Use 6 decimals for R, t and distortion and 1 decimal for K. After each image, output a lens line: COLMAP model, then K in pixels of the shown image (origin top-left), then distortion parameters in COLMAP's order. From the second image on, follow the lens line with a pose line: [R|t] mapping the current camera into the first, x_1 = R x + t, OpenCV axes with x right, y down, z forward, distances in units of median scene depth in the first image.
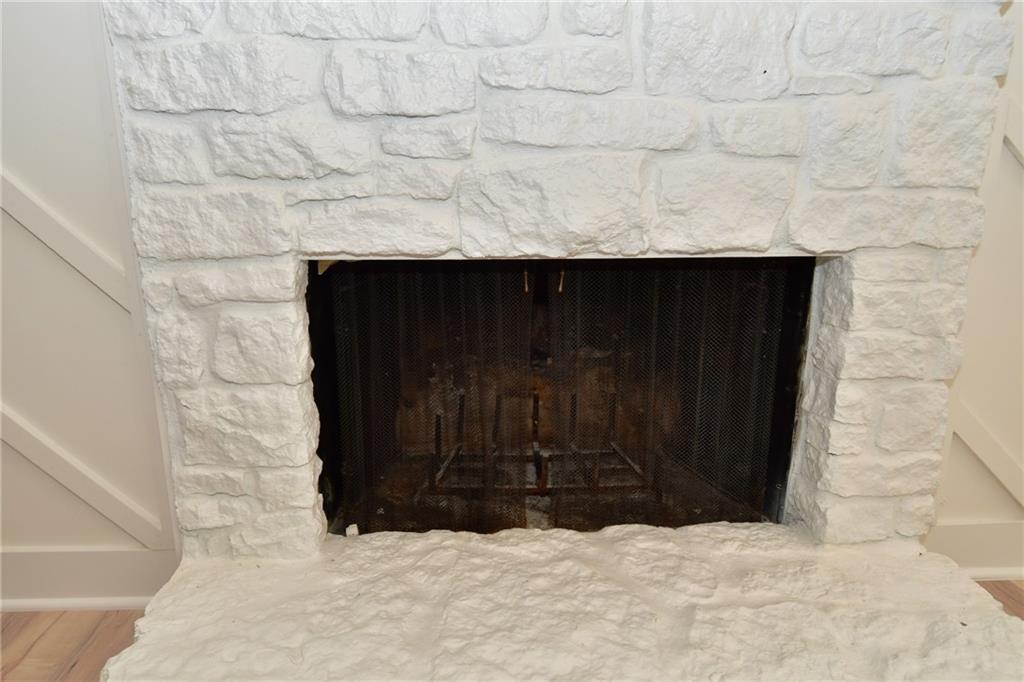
lens RADIAL K [[618.0, 0, 511.3], [0, 618.0, 340.8], [0, 0, 1]] dist [0.002276, -0.002701]
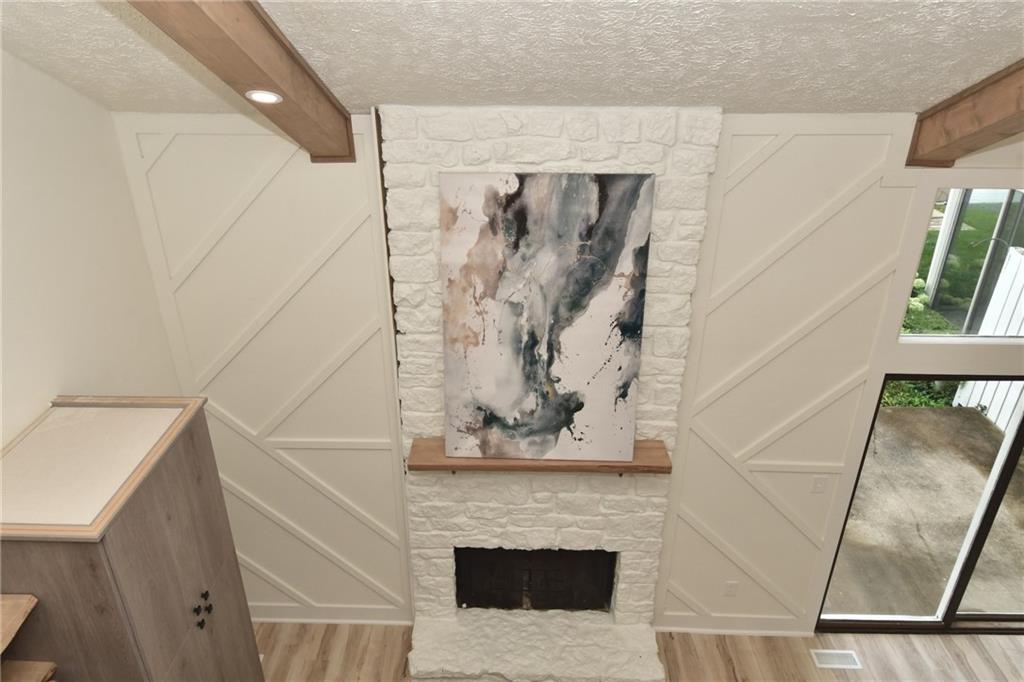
lens RADIAL K [[656.7, 0, 511.3], [0, 656.7, 341.2], [0, 0, 1]] dist [-0.002687, 0.000358]
pose [[0.997395, 0.035914, -0.062559, 0.144373], [-0.022641, 0.979286, 0.201213, -1.867758], [0.068490, -0.199272, 0.977548, -2.158882]]
